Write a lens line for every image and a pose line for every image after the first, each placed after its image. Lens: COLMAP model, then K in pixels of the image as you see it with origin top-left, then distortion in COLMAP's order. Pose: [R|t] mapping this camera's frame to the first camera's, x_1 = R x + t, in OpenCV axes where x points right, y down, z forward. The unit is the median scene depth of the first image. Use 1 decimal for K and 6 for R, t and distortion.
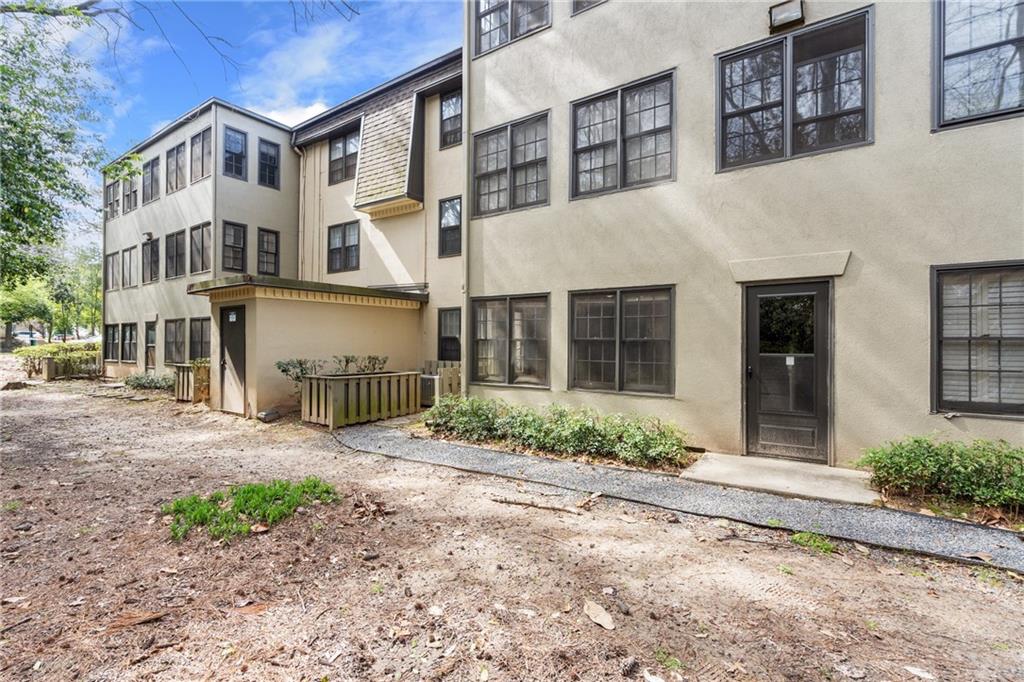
lens RADIAL K [[469.5, 0, 500.7], [0, 469.5, 345.6], [0, 0, 1]] dist [-0.005554, 0.002177]
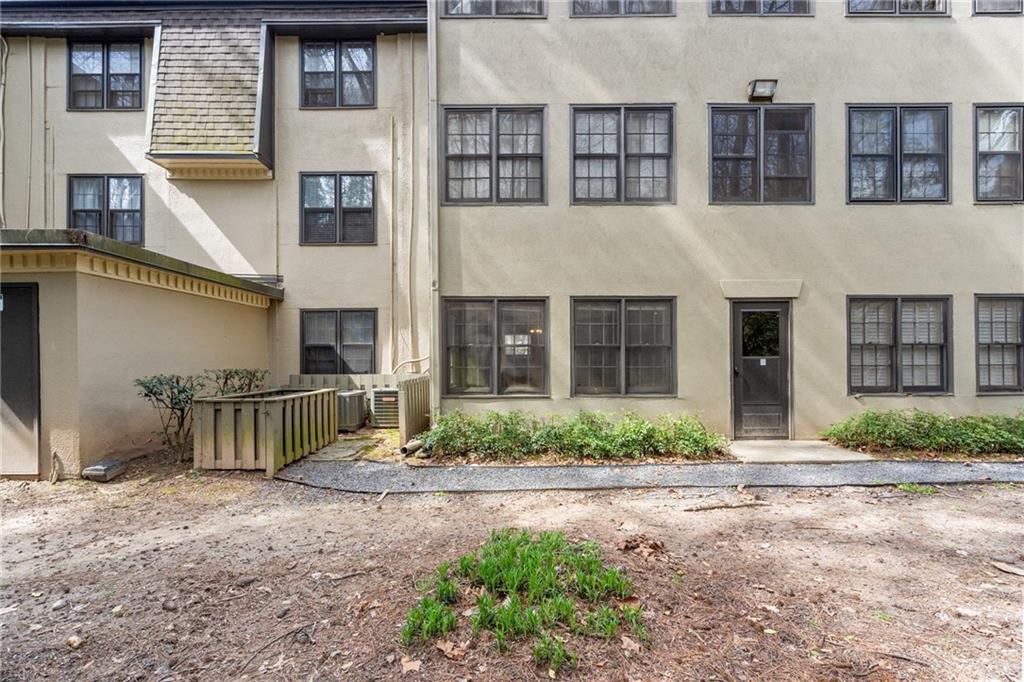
lens RADIAL K [[469.5, 0, 506.1], [0, 469.5, 360.6], [0, 0, 1]] dist [-0.005554, 0.002177]
pose [[0.819753, -0.009205, 0.572643, -0.552701], [0.008574, 0.999956, 0.003801, 0.014100], [-0.572653, 0.001794, 0.819796, 0.282825]]
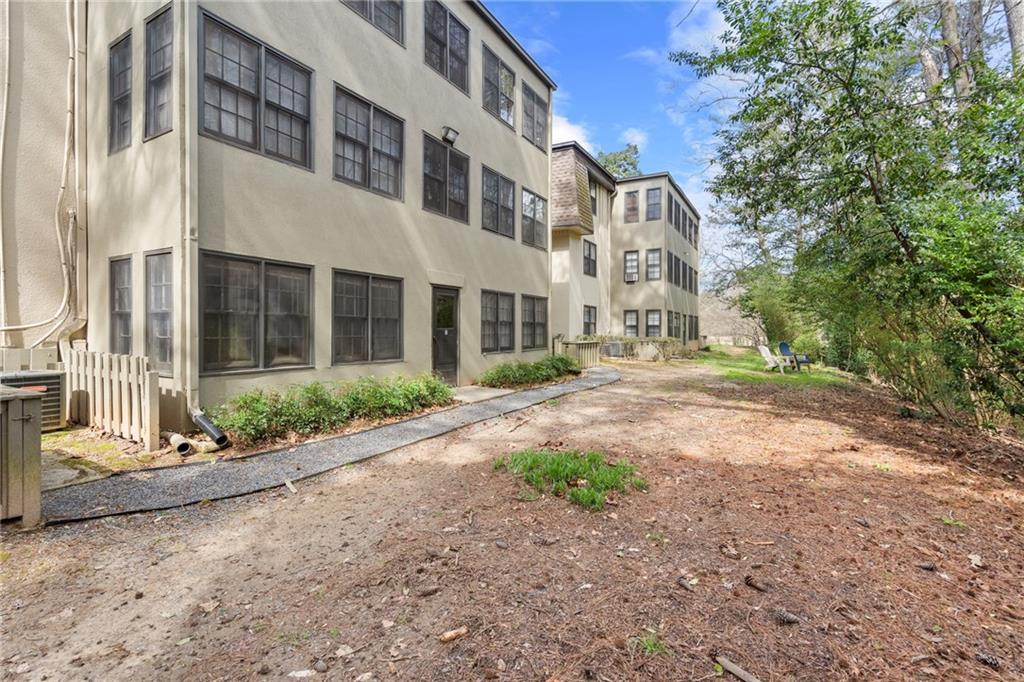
lens RADIAL K [[469.5, 0, 506.2], [0, 469.5, 332.9], [0, 0, 1]] dist [-0.005554, 0.002177]
pose [[-0.078858, -0.014025, 0.996787, -0.933321], [-0.007710, 0.999880, 0.013458, 0.007564], [-0.996856, -0.006623, -0.078956, 0.733476]]
